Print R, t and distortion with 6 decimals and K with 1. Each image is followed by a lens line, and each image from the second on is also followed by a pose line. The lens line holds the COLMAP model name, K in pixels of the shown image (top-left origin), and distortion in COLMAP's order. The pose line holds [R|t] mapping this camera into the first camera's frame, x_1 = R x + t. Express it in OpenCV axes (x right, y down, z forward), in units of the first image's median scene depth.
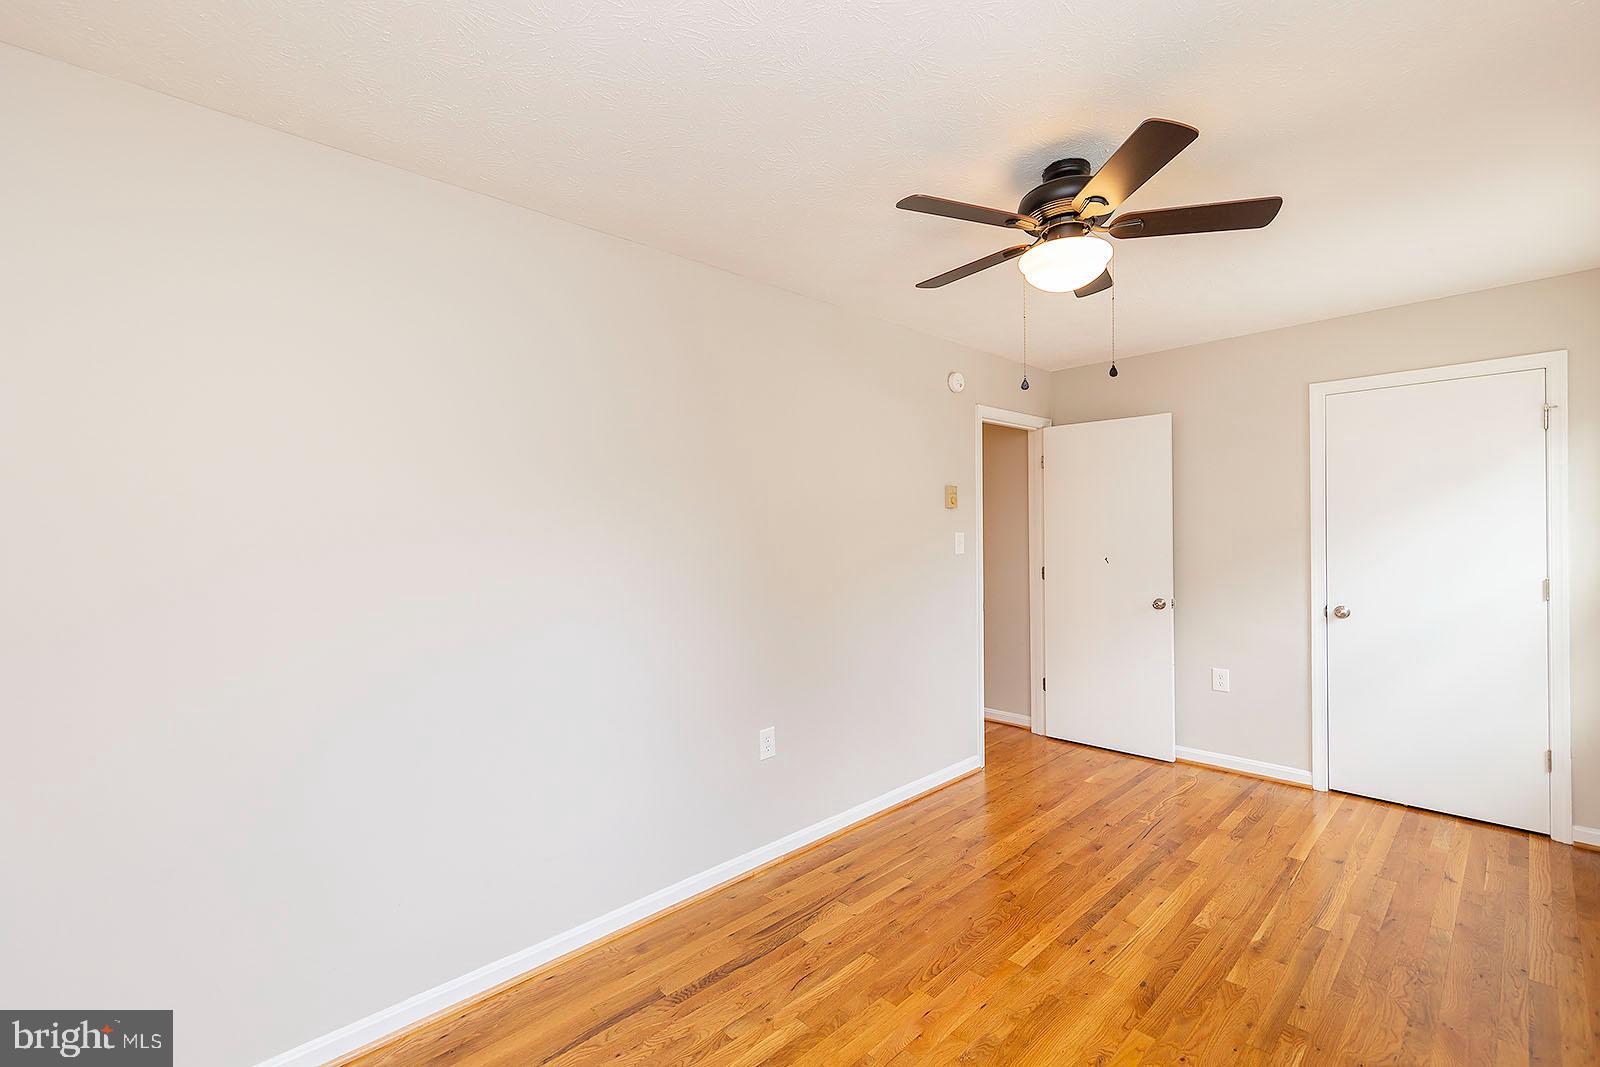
lens RADIAL K [[686.5, 0, 800.0], [0, 686.5, 533.5], [0, 0, 1]] dist [0.002798, -0.000142]
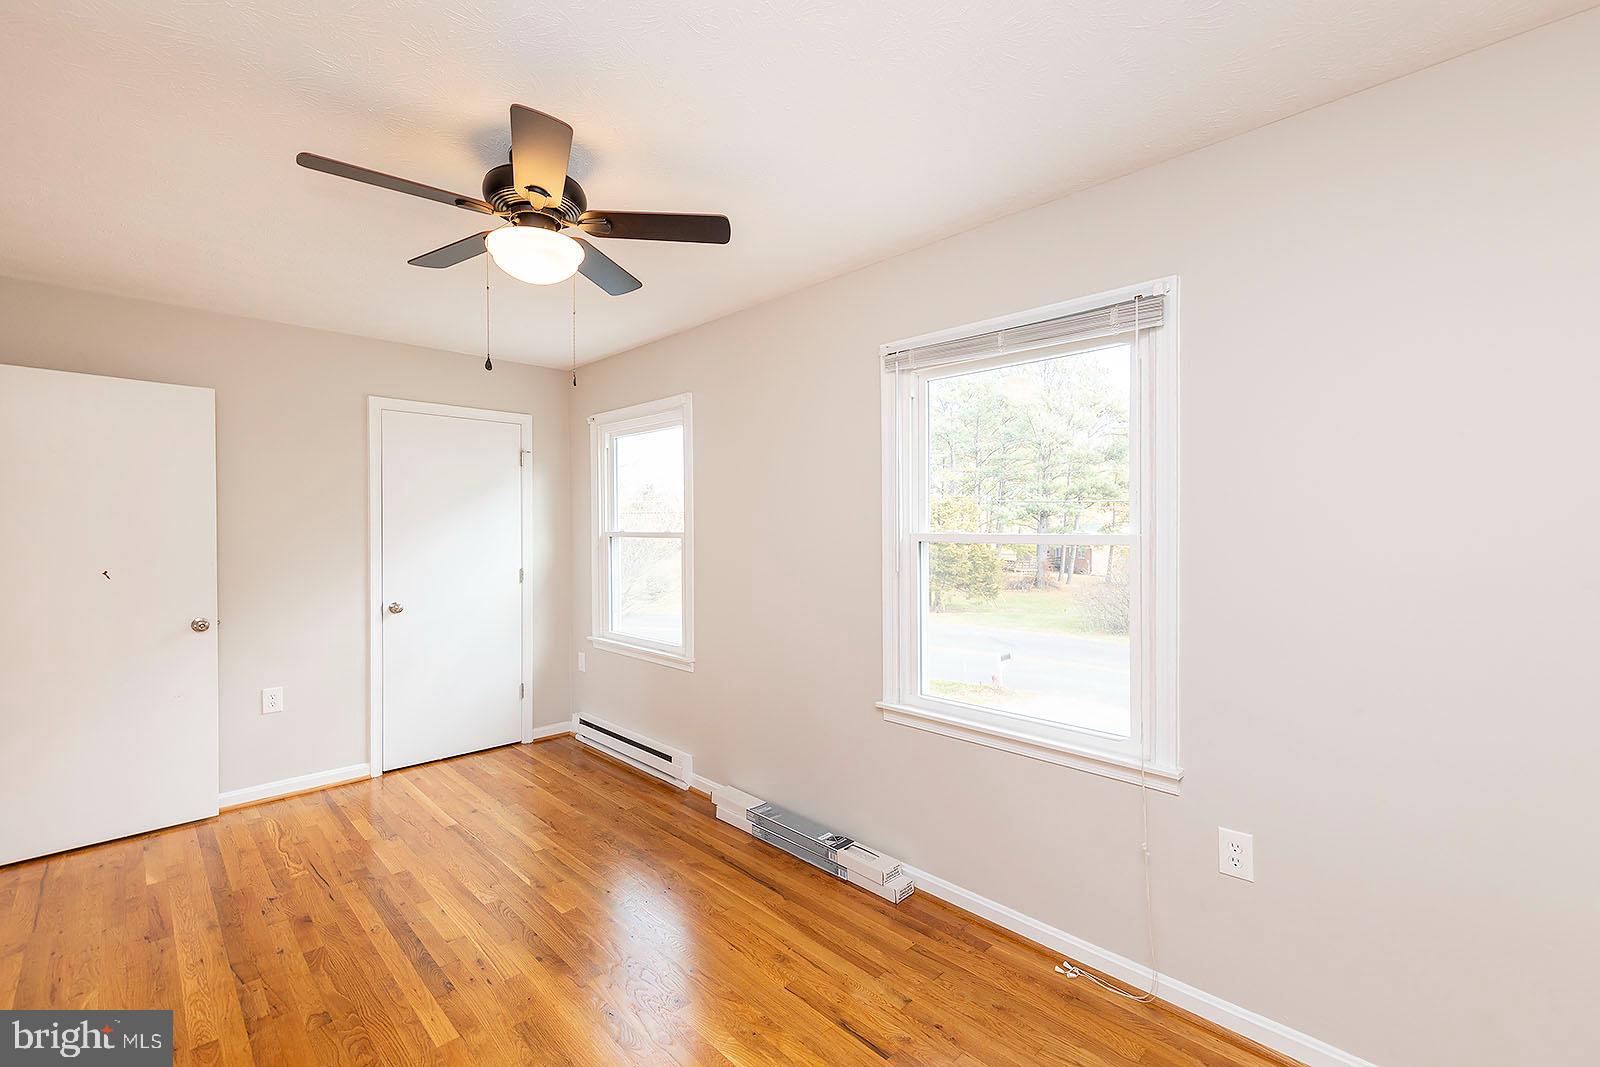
lens RADIAL K [[697.0, 0, 791.9], [0, 697.0, 544.9], [0, 0, 1]] dist [0.003092, 0.000267]
pose [[-0.010227, -0.009673, 0.999901, -0.361739], [0.005202, 0.999939, 0.009726, 0.005560], [-0.999934, 0.005301, -0.010176, 0.388687]]
